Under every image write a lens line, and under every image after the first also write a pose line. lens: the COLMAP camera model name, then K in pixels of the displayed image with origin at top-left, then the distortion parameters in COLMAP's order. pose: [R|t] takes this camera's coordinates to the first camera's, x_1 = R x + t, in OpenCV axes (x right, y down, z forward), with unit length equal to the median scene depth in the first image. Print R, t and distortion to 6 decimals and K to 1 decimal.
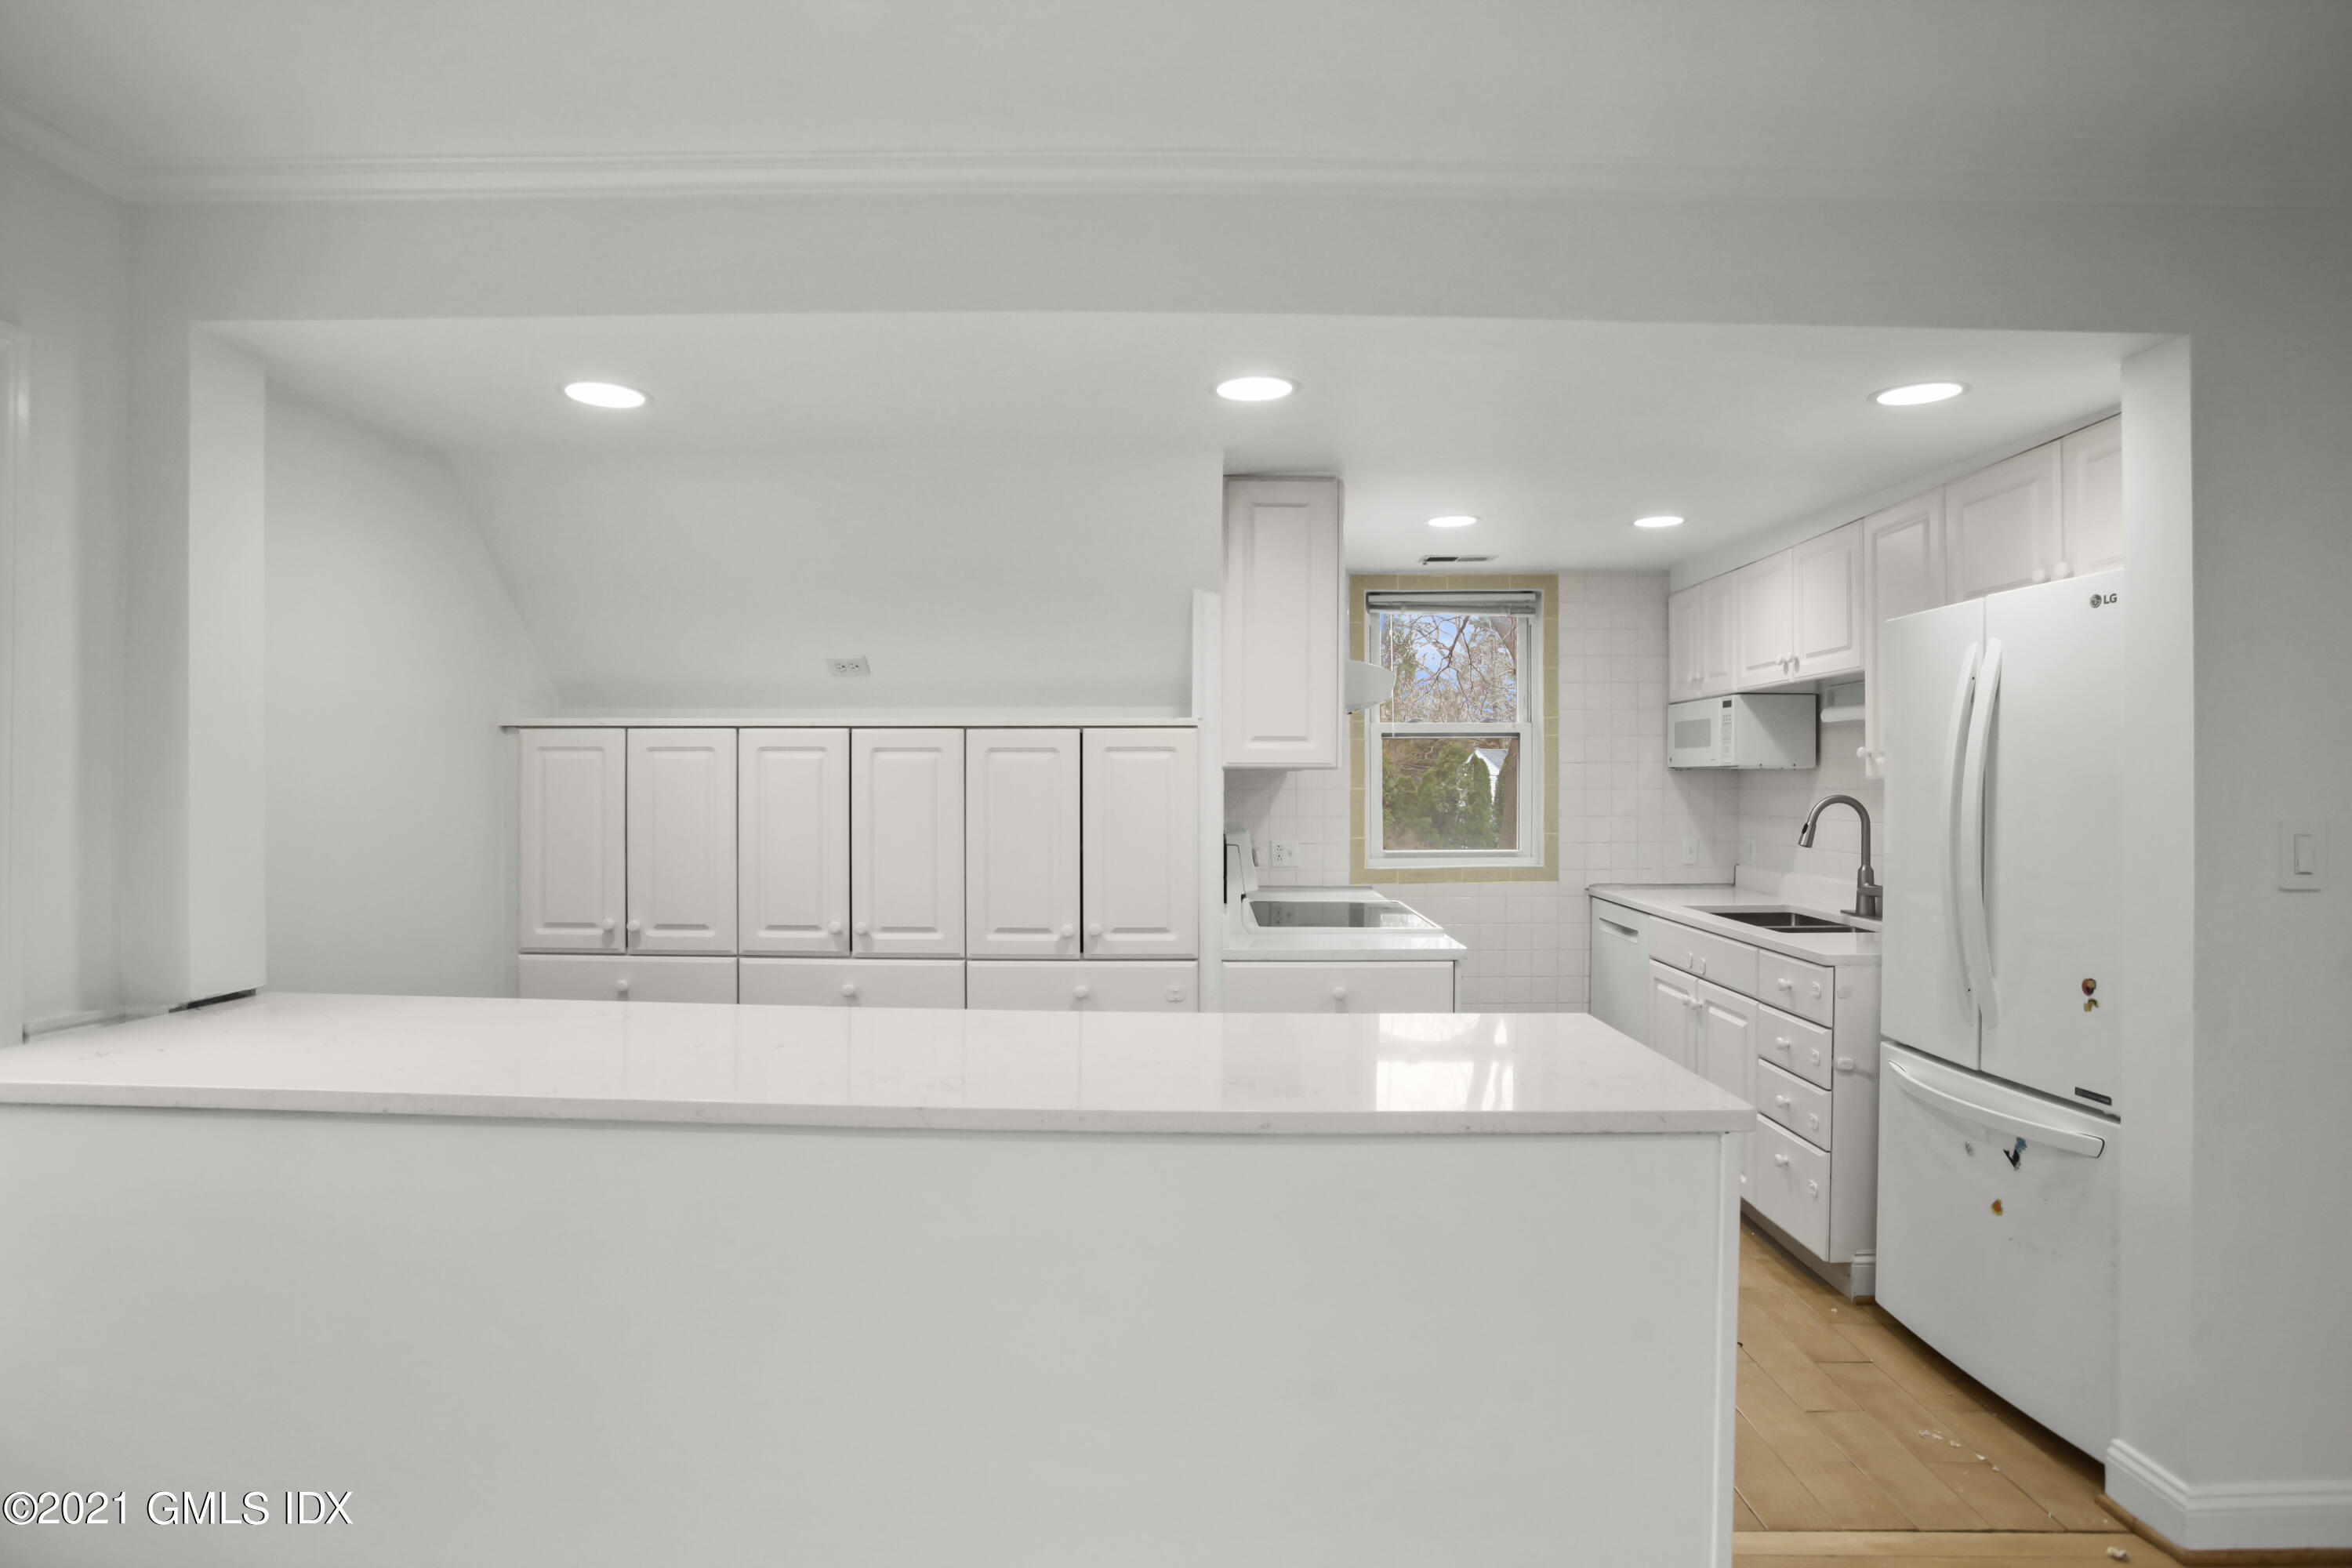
lens RADIAL K [[1182.2, 0, 1180.1], [0, 1182.2, 788.4], [0, 0, 1]] dist [-0.088733, 0.038013]
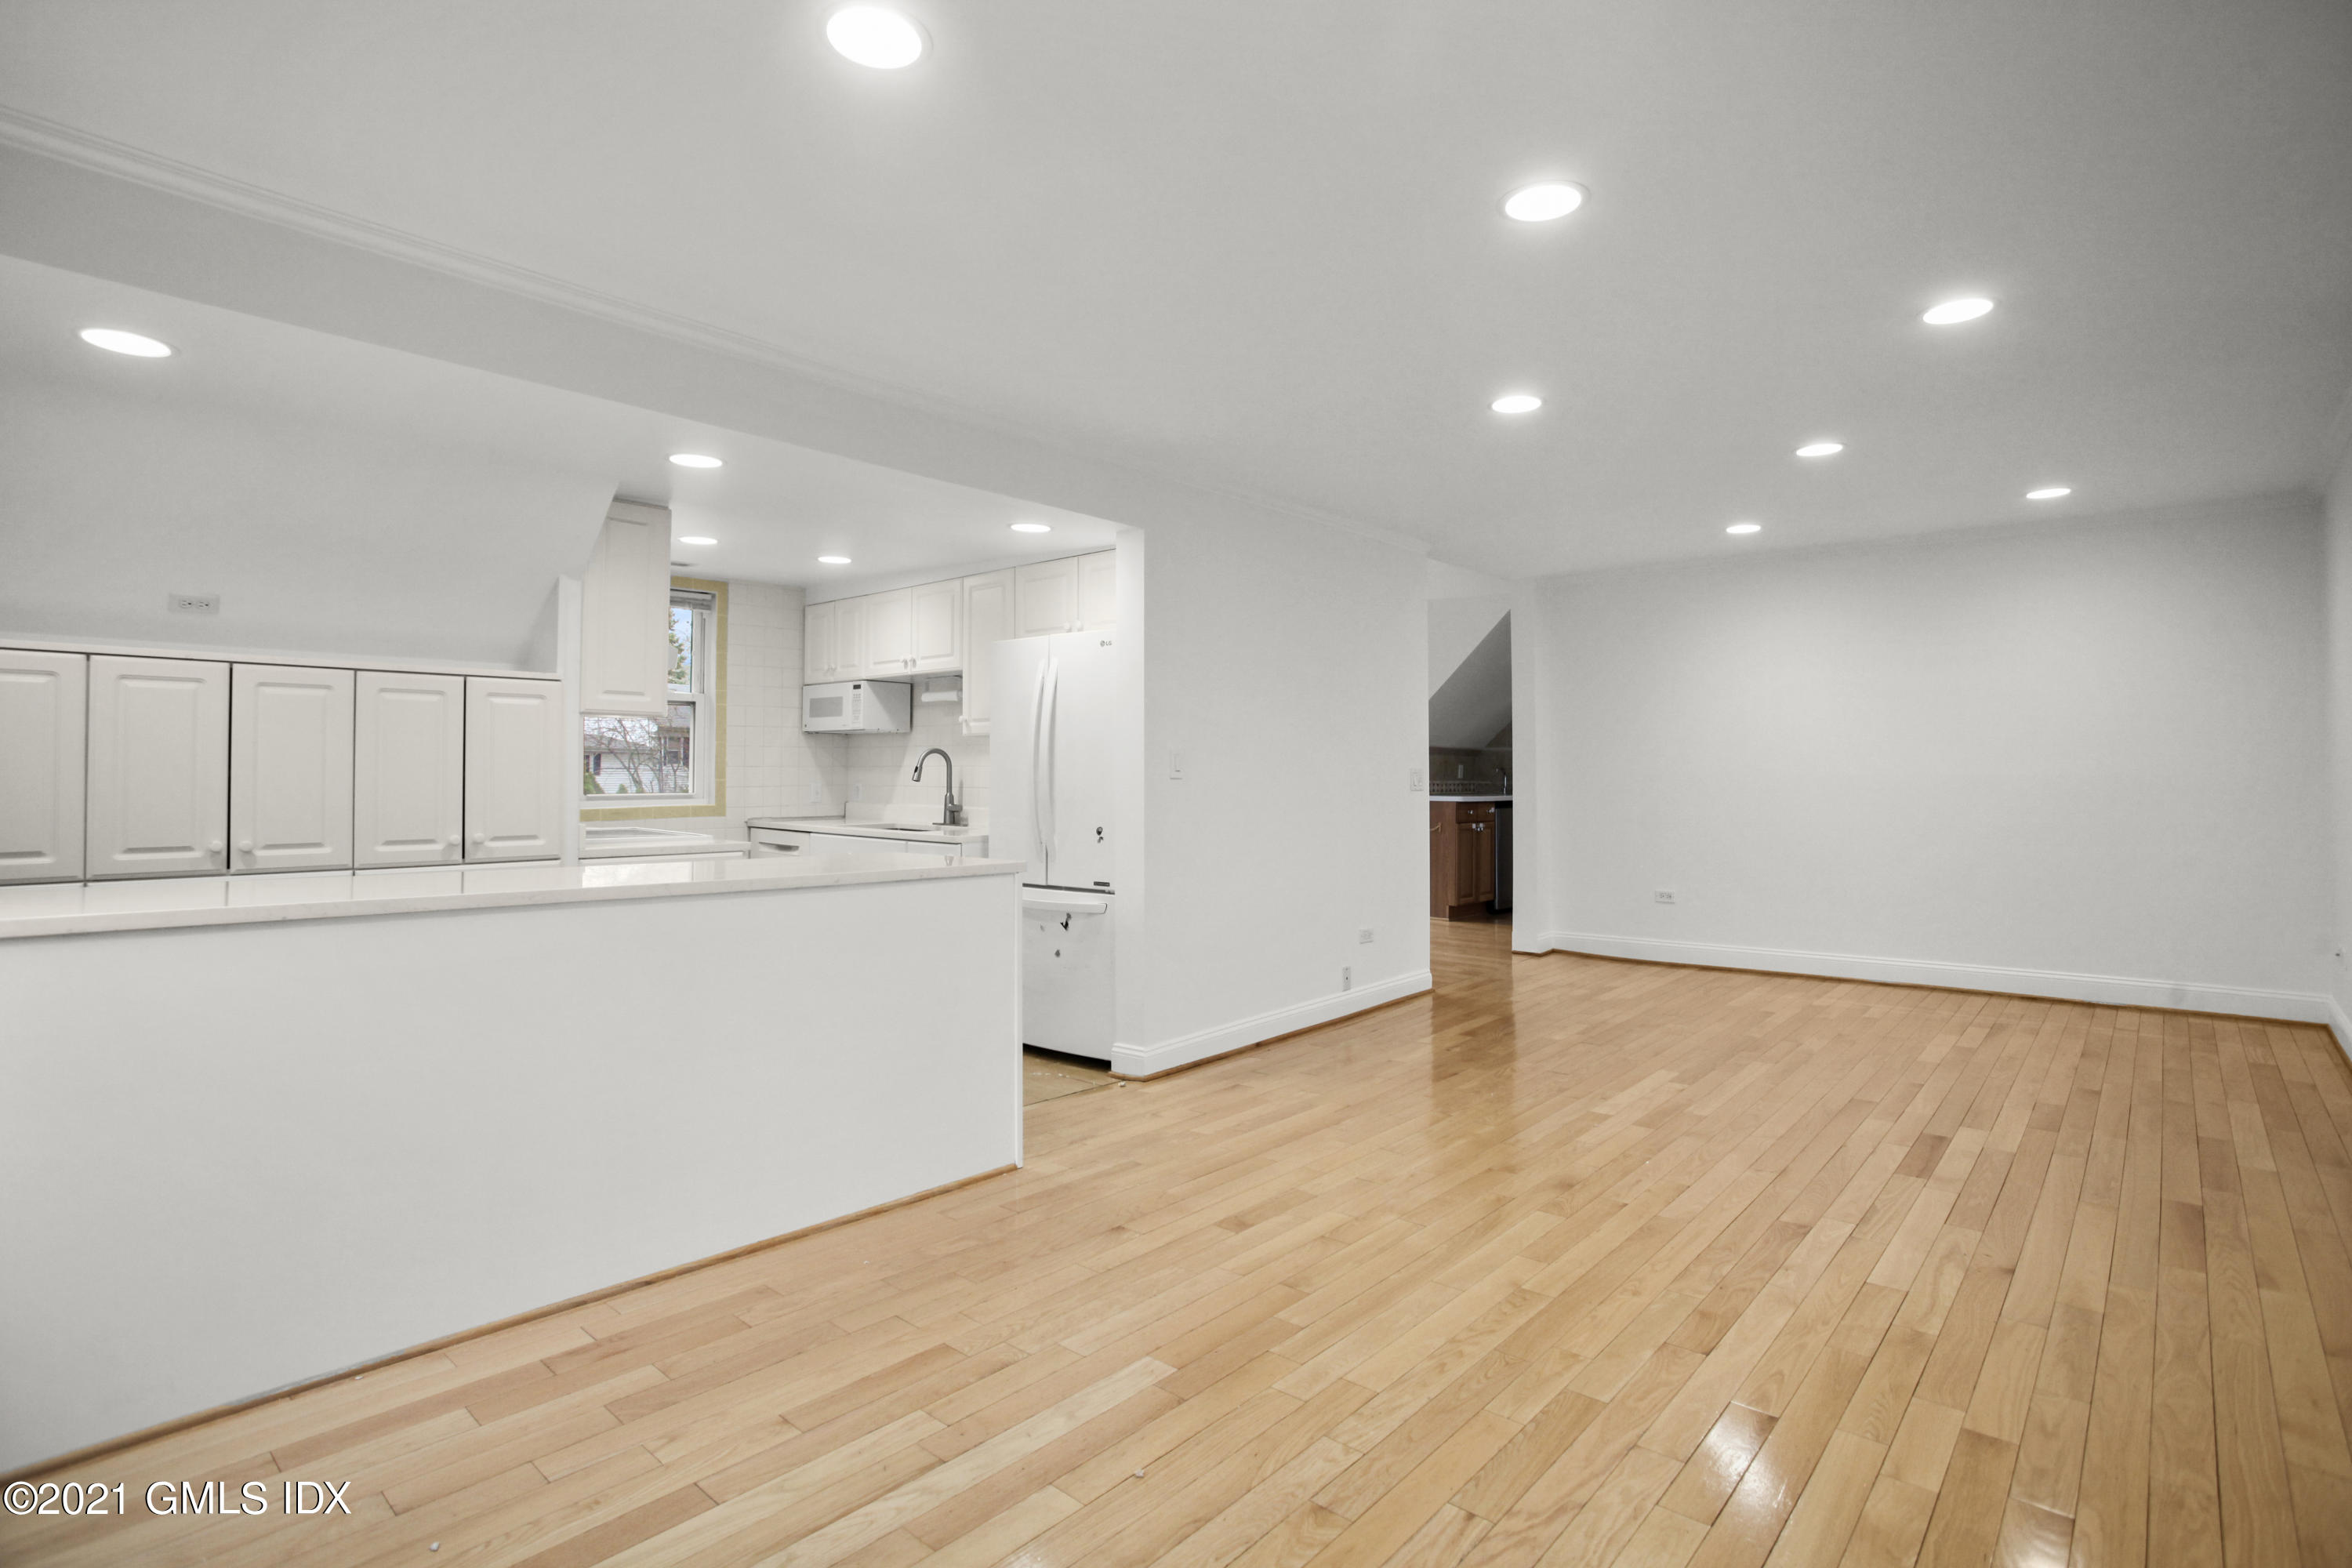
lens RADIAL K [[1182.2, 0, 1180.1], [0, 1182.2, 788.4], [0, 0, 1]] dist [-0.088733, 0.038013]
pose [[0.650594, -0.005349, 0.759407, -0.477155], [-0.001294, 0.999966, 0.008151, 0.052200], [-0.759425, -0.006286, 0.650564, -0.331182]]
